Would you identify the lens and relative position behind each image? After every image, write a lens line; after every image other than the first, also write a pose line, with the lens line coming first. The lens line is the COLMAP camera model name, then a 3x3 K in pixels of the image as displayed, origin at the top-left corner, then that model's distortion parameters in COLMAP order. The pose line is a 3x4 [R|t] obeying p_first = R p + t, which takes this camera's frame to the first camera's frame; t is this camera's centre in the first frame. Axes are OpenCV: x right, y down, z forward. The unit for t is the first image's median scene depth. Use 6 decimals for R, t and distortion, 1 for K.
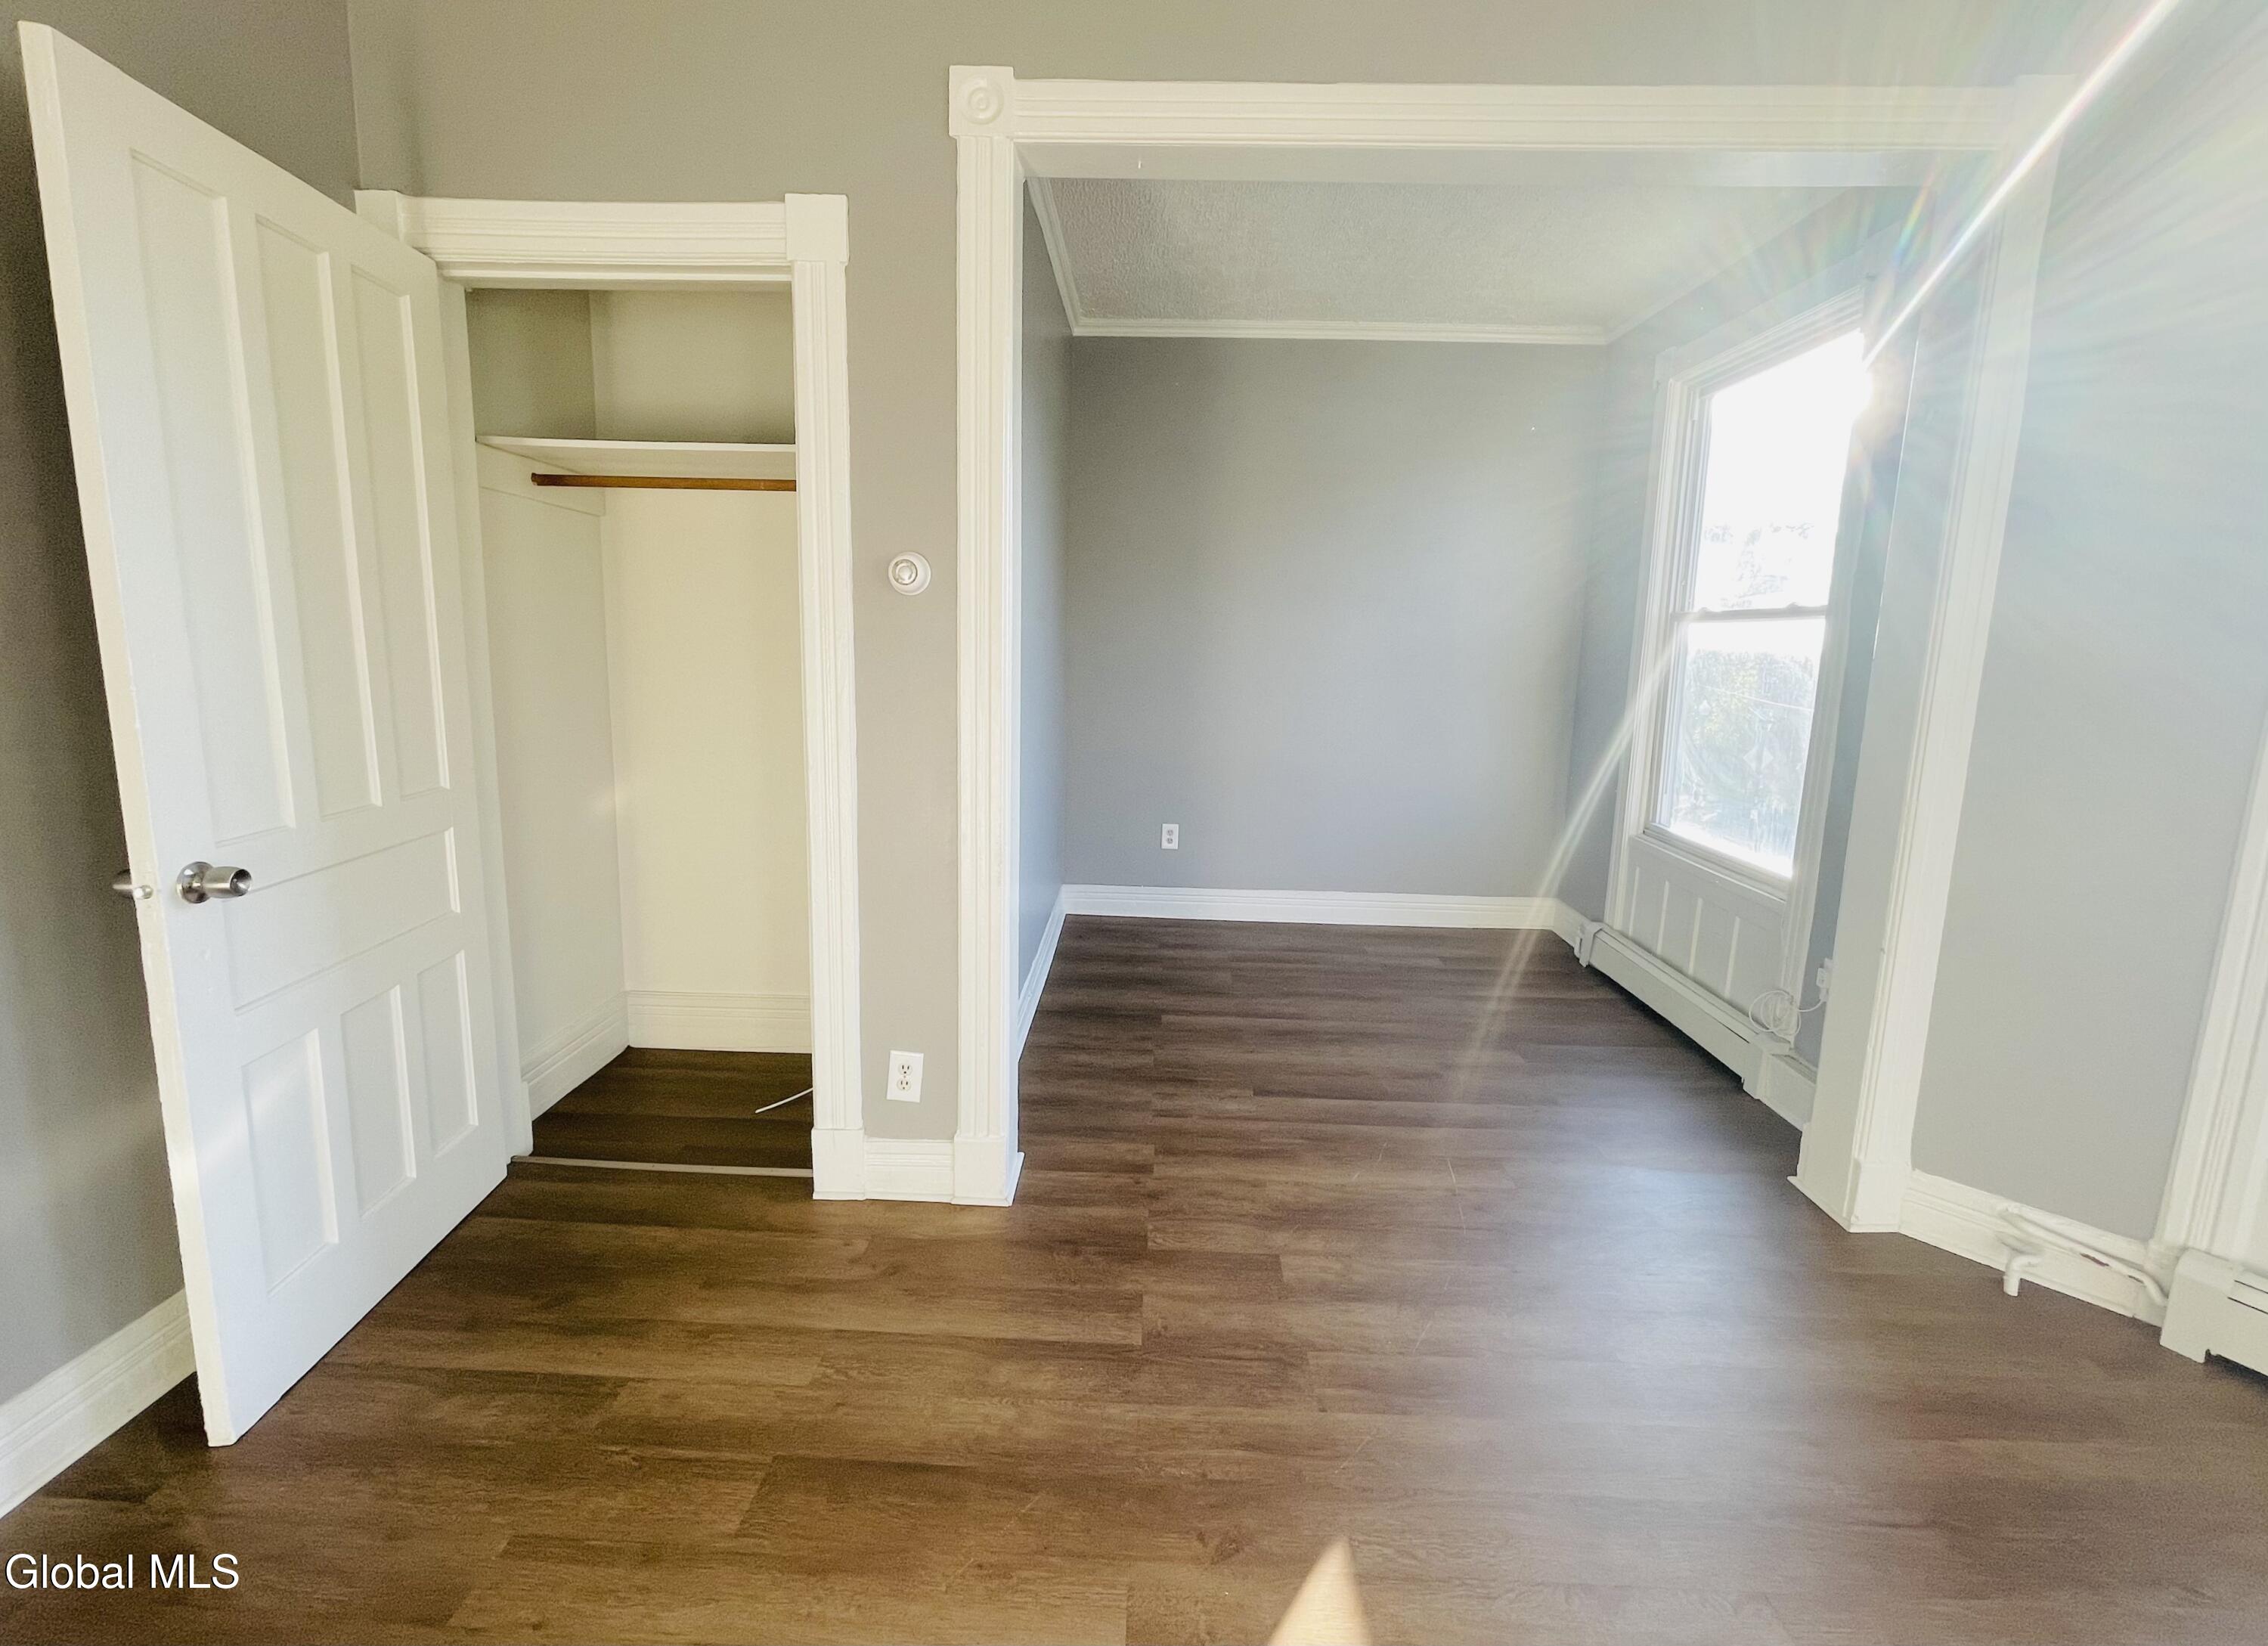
lens RADIAL K [[968.5, 0, 1131.4], [0, 968.5, 790.3], [0, 0, 1]] dist [0.000956, 0.000157]
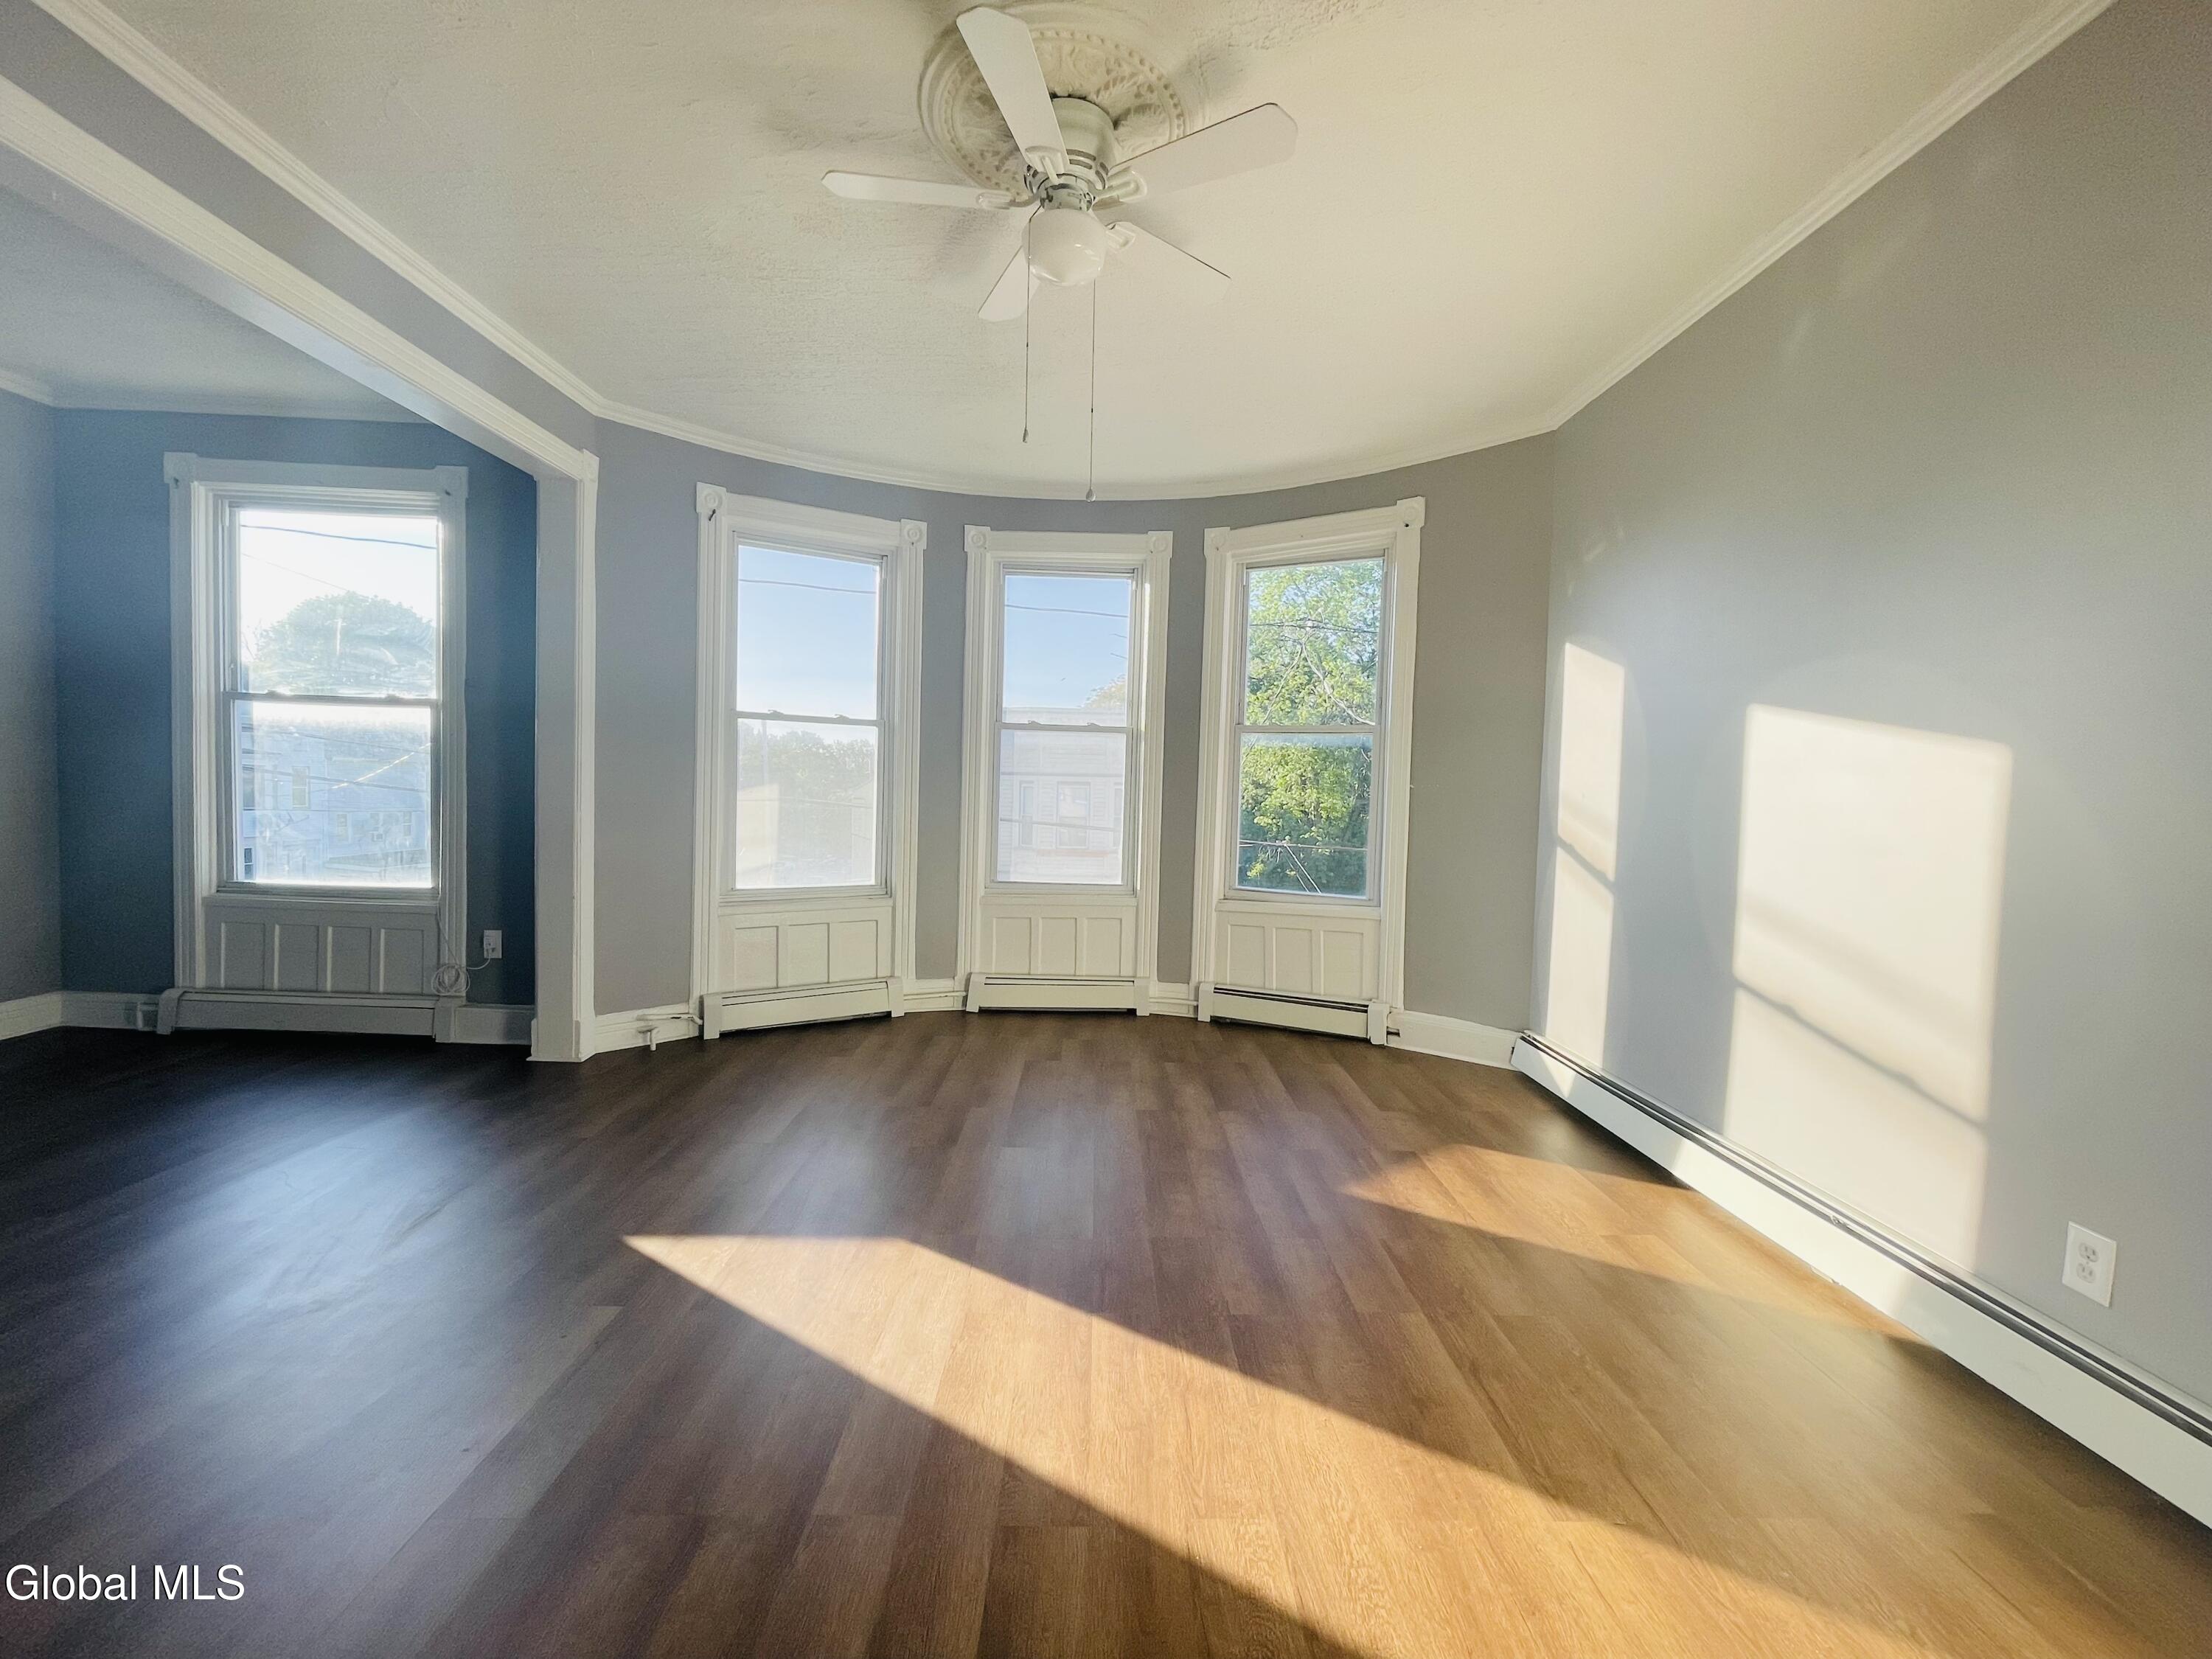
lens RADIAL K [[889.8, 0, 1106.0], [0, 889.8, 829.5], [0, 0, 1]] dist [0.000600, 0.000232]
pose [[-0.044998, -0.068680, 0.996623, -0.875063], [0.116380, 0.990481, 0.073511, 0.030873], [-0.992185, 0.119295, -0.036577, 0.067391]]
